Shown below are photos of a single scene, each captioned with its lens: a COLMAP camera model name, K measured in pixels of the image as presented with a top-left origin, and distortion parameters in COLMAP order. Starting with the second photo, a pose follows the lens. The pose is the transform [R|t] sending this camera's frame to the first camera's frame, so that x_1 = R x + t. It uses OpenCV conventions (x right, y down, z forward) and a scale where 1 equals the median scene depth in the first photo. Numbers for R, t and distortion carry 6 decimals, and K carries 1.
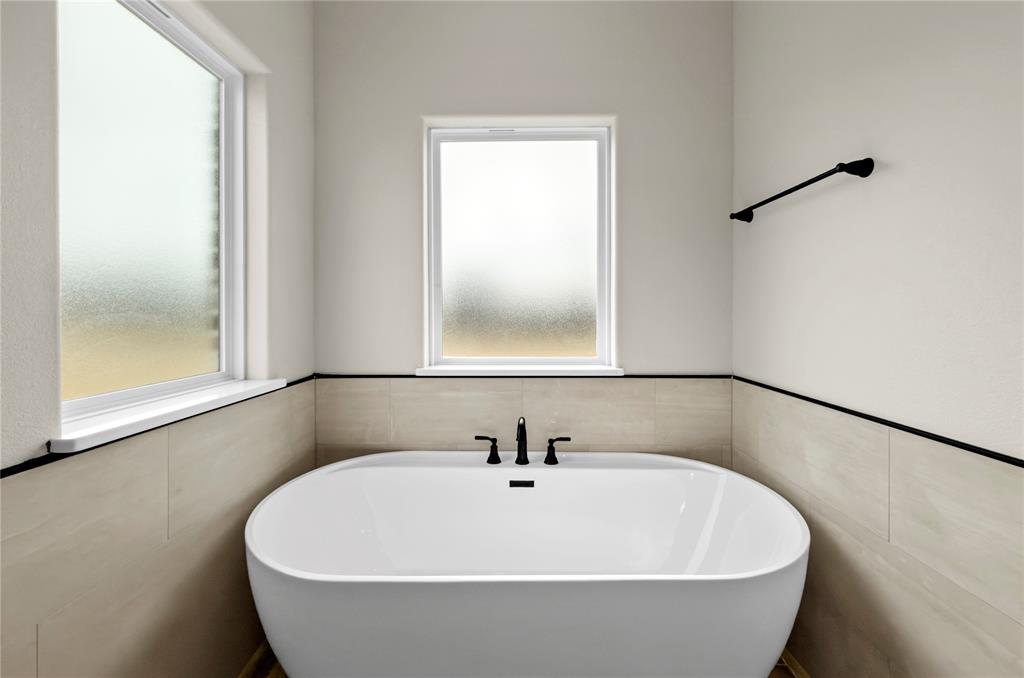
lens RADIAL K [[417.1, 0, 520.5], [0, 417.1, 312.9], [0, 0, 1]] dist [0.001482, 0.000656]
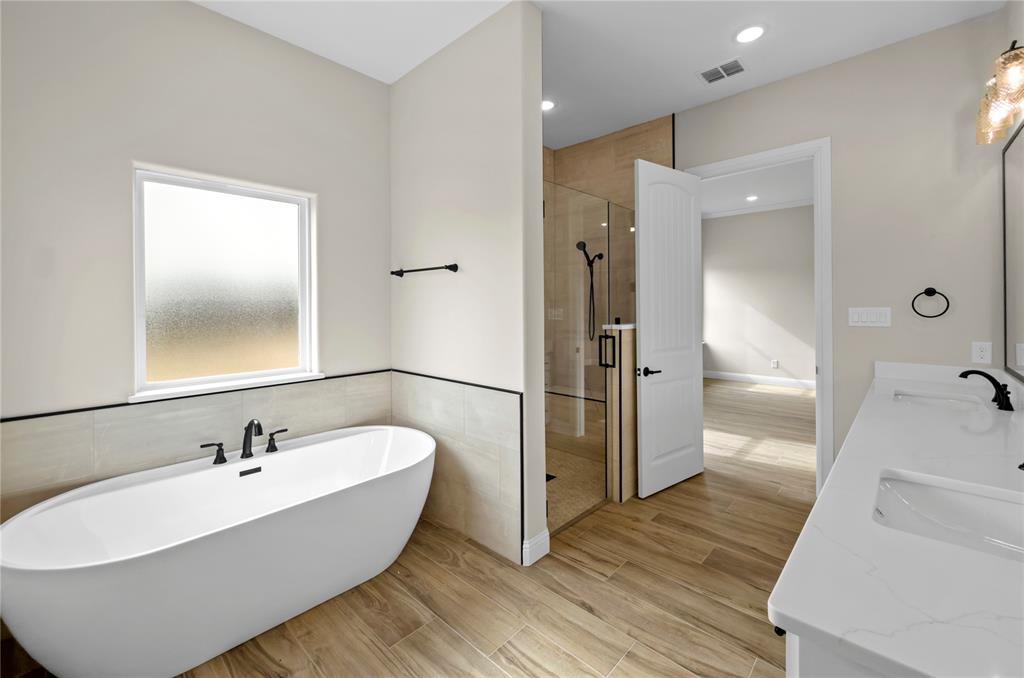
lens RADIAL K [[417.1, 0, 503.9], [0, 417.1, 313.1], [0, 0, 1]] dist [0.001482, 0.000656]
pose [[0.688702, -0.017449, 0.724835, -0.369371], [0.007828, 0.999831, 0.016631, -0.092430], [-0.725003, -0.005780, 0.688722, -0.437580]]
